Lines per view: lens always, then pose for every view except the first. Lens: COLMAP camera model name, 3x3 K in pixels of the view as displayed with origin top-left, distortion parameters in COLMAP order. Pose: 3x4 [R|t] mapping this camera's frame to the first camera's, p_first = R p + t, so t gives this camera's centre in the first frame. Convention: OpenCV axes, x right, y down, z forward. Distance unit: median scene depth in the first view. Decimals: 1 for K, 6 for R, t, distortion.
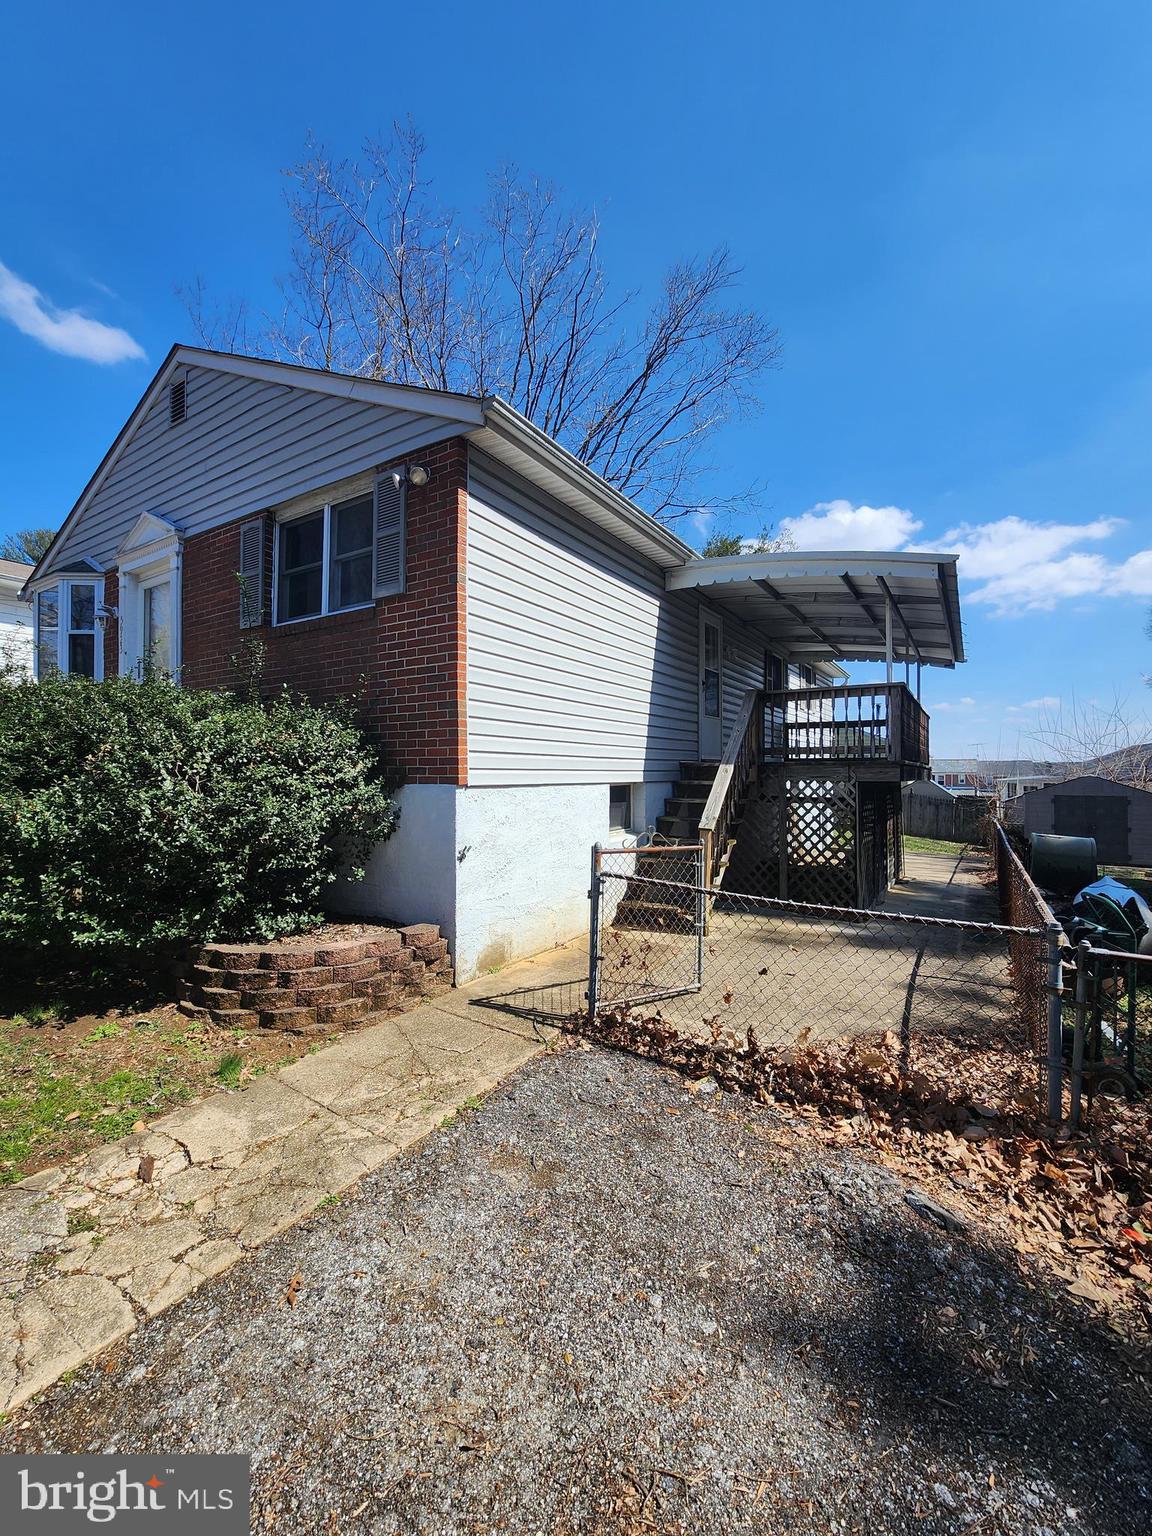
lens RADIAL K [[629.1, 0, 589.2], [0, 629.1, 769.0], [0, 0, 1]] dist [-0.000437, 0.000113]
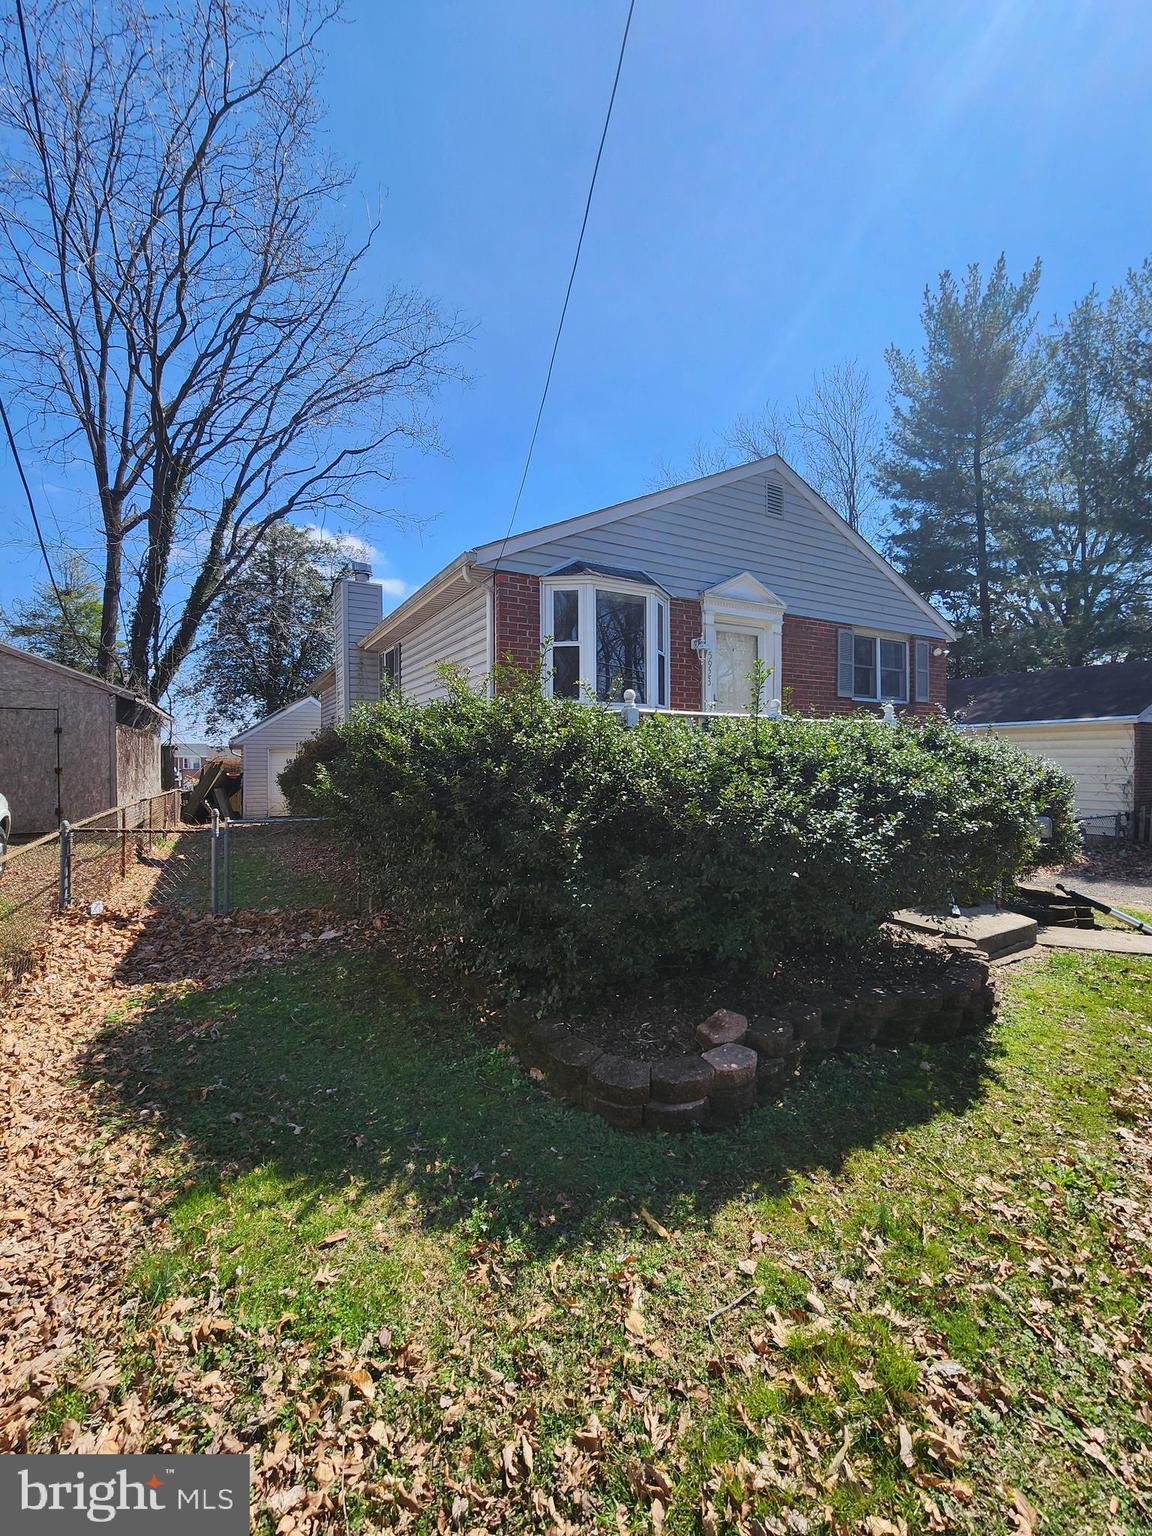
lens RADIAL K [[629.1, 0, 581.9], [0, 629.1, 770.2], [0, 0, 1]] dist [-0.000437, 0.000113]
pose [[0.476728, -0.015810, 0.878908, -2.730017], [-0.005581, 0.999764, 0.021012, -0.089088], [-0.879033, -0.014922, 0.476527, 1.016175]]
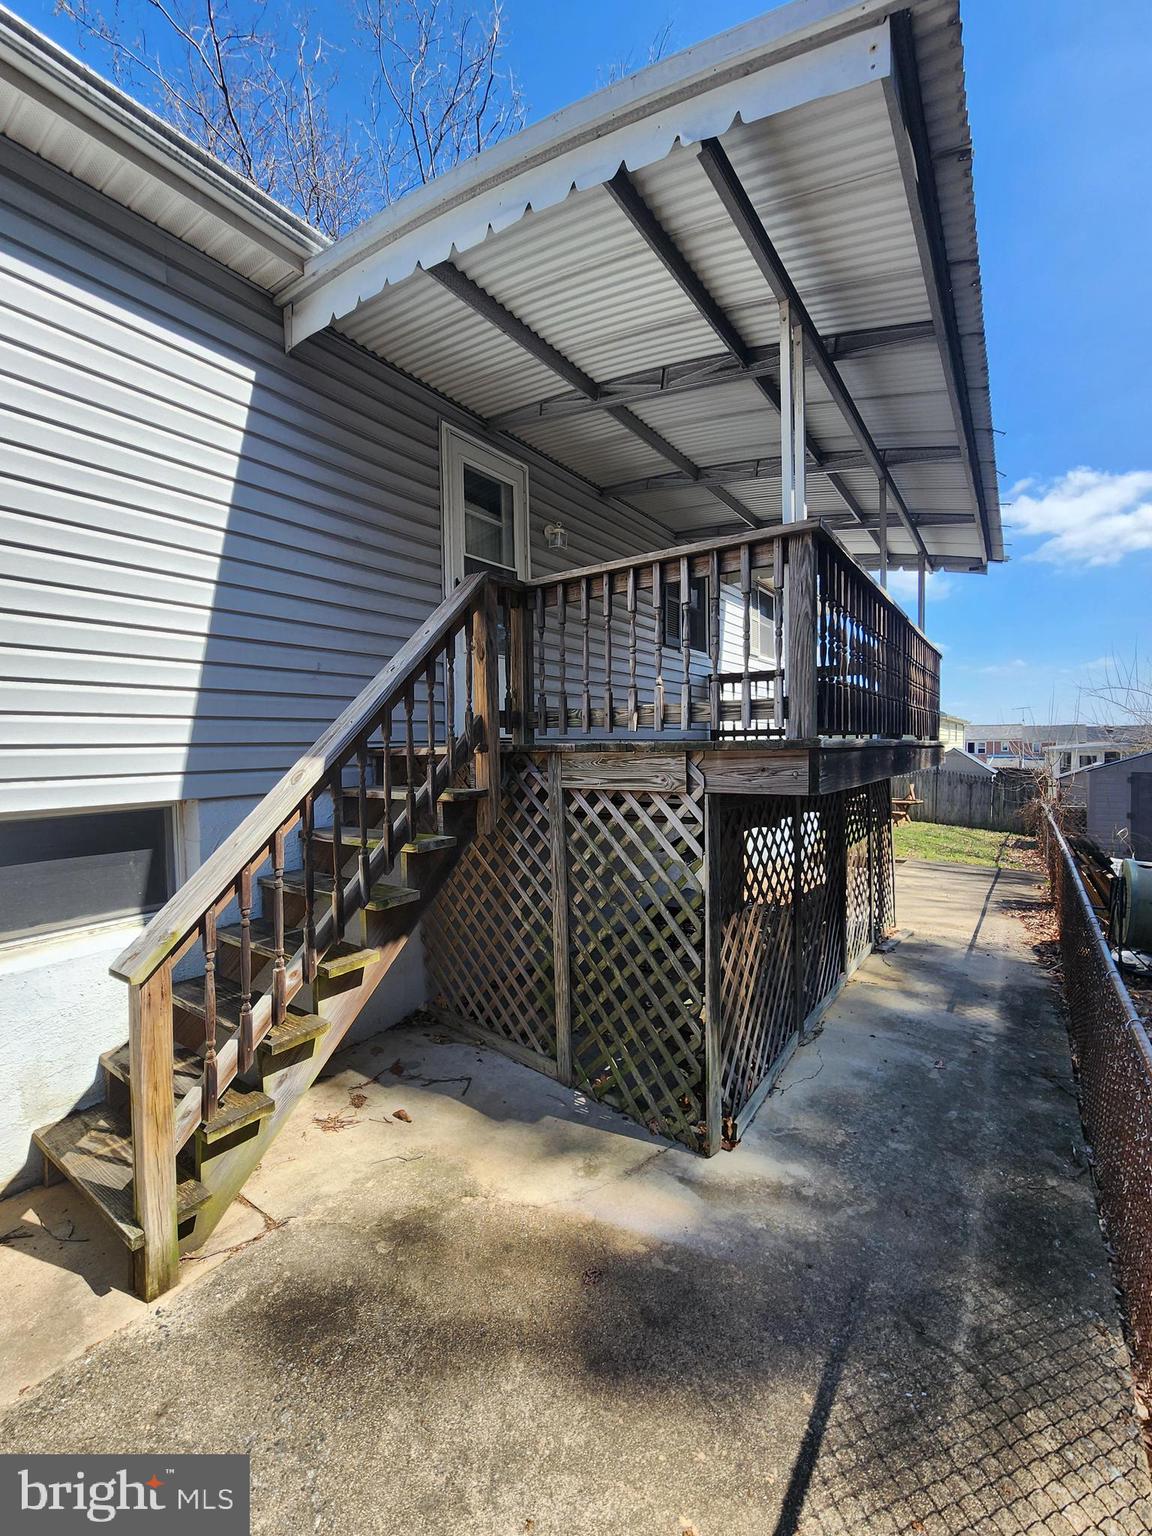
lens RADIAL K [[629.1, 0, 588.9], [0, 629.1, 770.1], [0, 0, 1]] dist [-0.000437, 0.000113]
pose [[0.998596, -0.016334, -0.050392, 0.549991], [0.018561, 0.998857, 0.044055, -0.019213], [0.049615, -0.044929, 0.997757, 0.901186]]
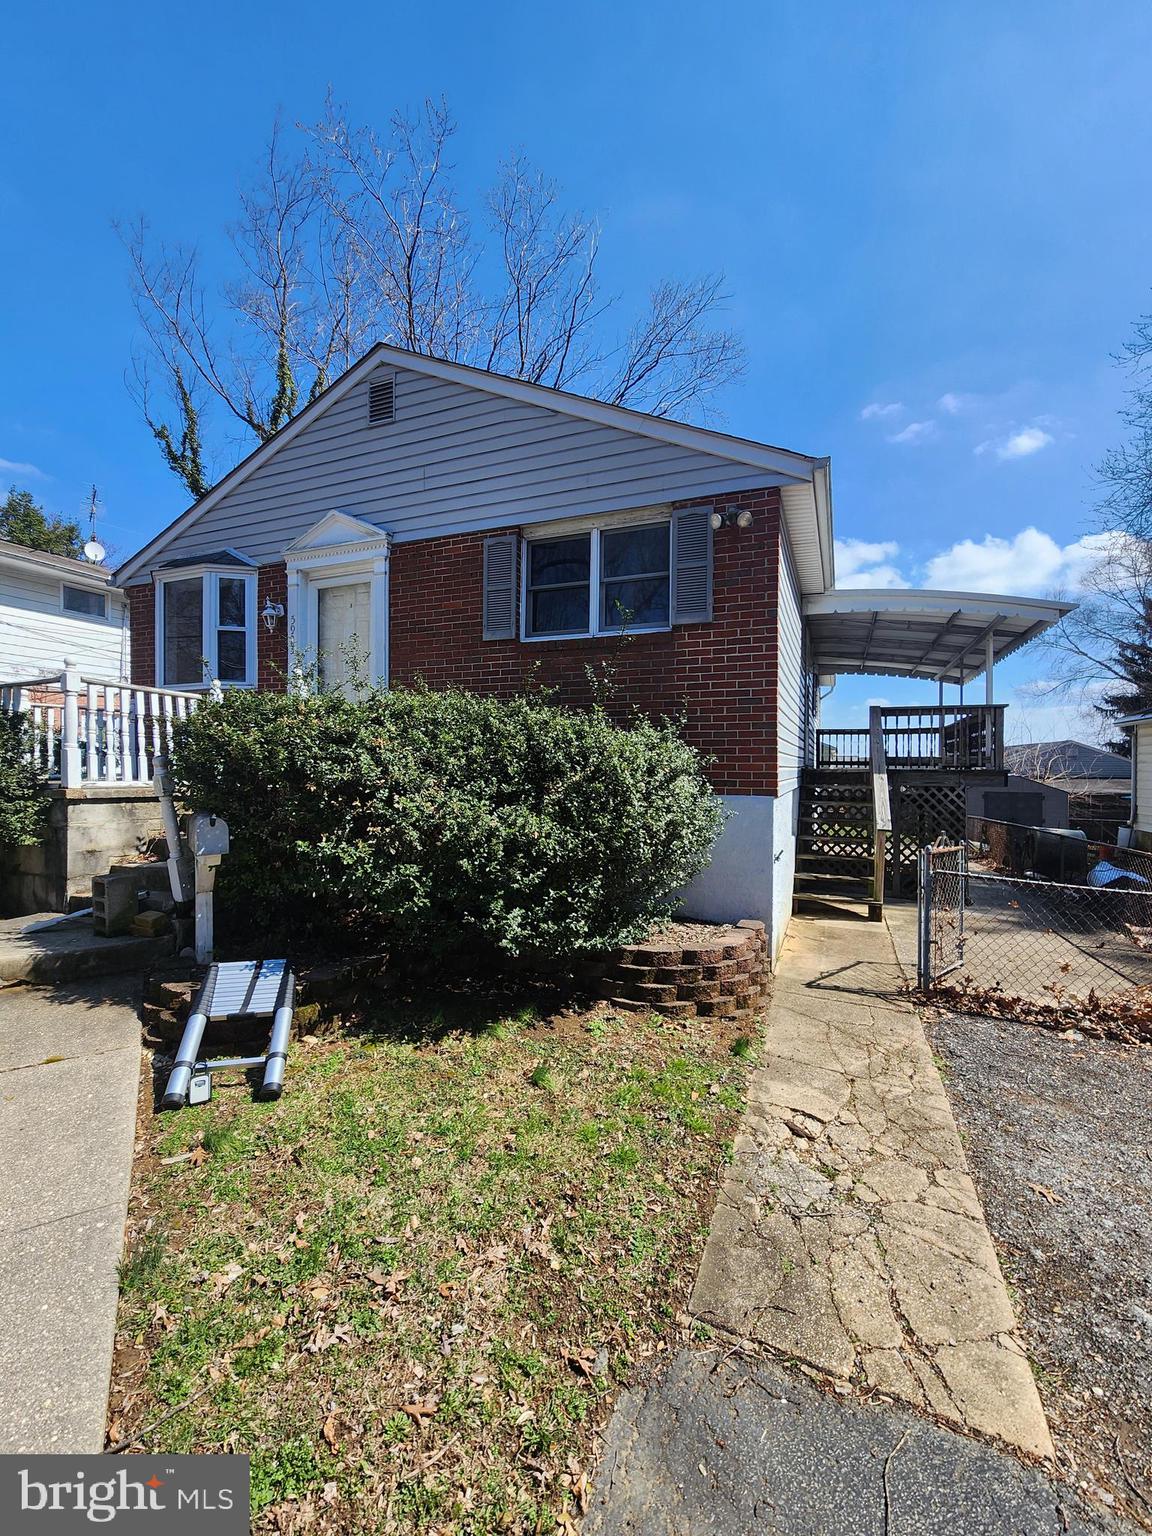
lens RADIAL K [[629.1, 0, 592.7], [0, 629.1, 772.4], [0, 0, 1]] dist [-0.000437, 0.000113]
pose [[0.983633, 0.003747, 0.180147, -0.700340], [-0.006919, 0.999832, 0.016981, -0.033677], [-0.180053, -0.017949, 0.983493, -0.051442]]
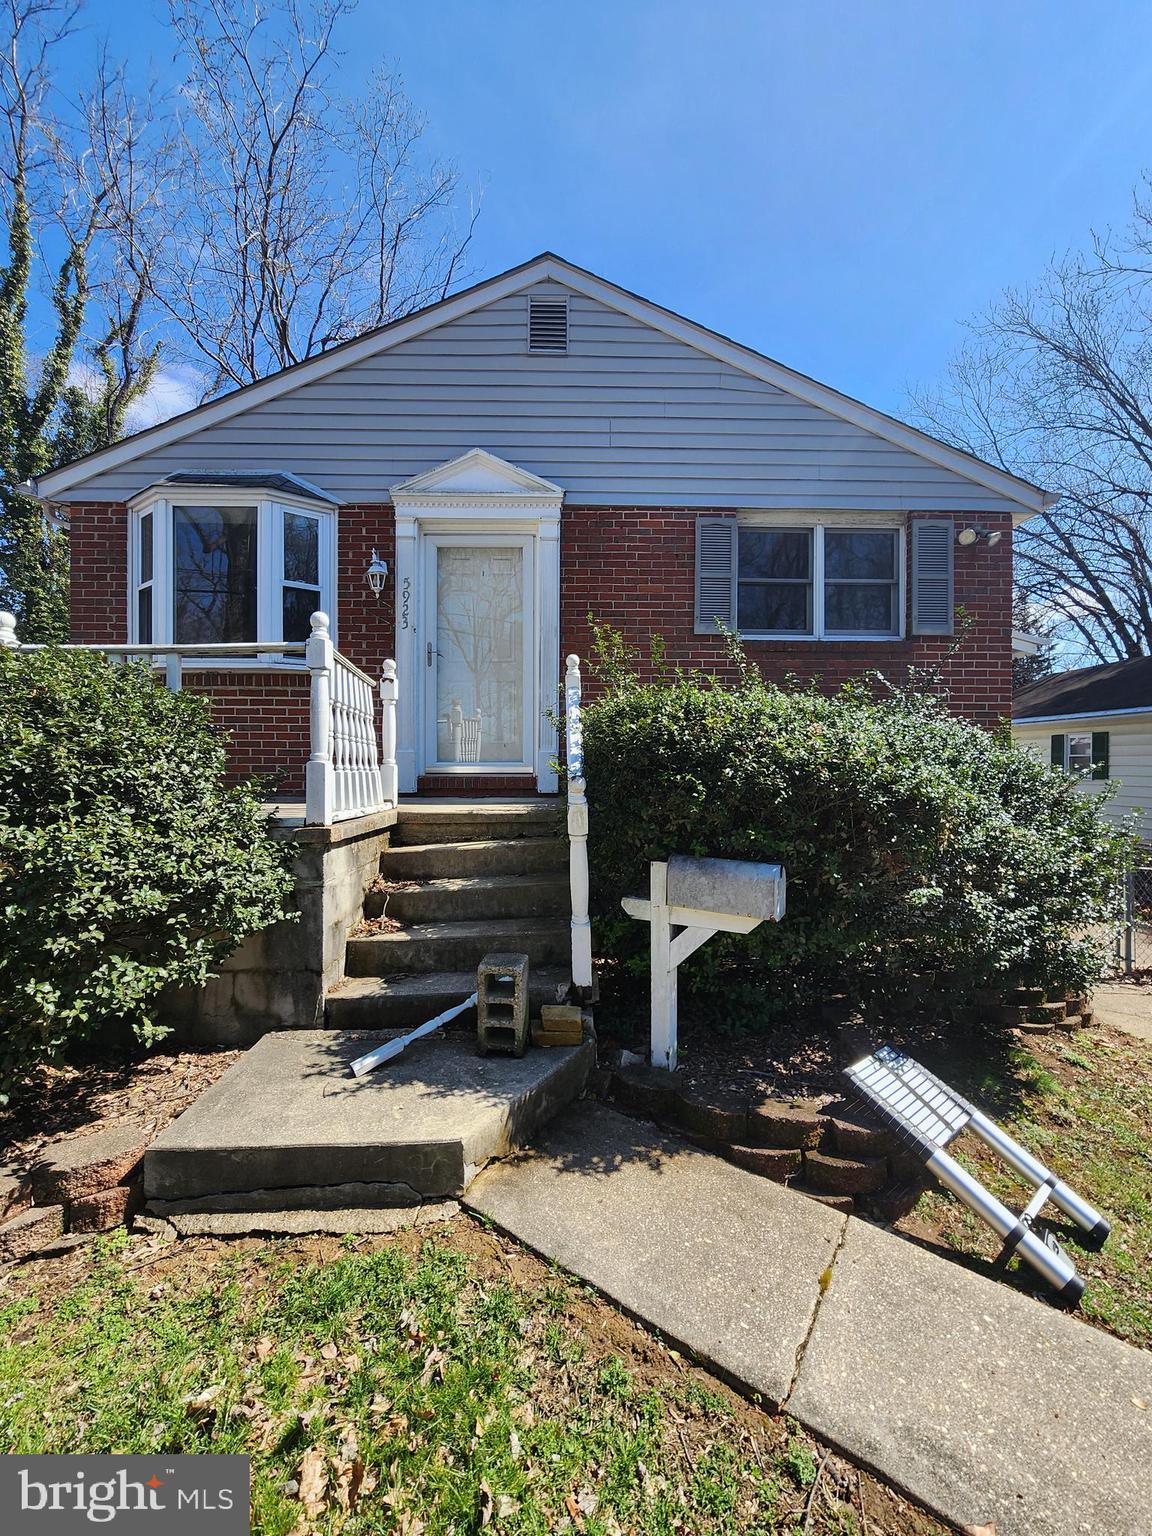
lens RADIAL K [[629.1, 0, 577.2], [0, 629.1, 772.3], [0, 0, 1]] dist [-0.000437, 0.000113]
pose [[0.839144, -0.000352, 0.543908, -1.467043], [-0.009592, 0.999835, 0.015444, -0.047659], [-0.543824, -0.018177, 0.839002, 0.422016]]
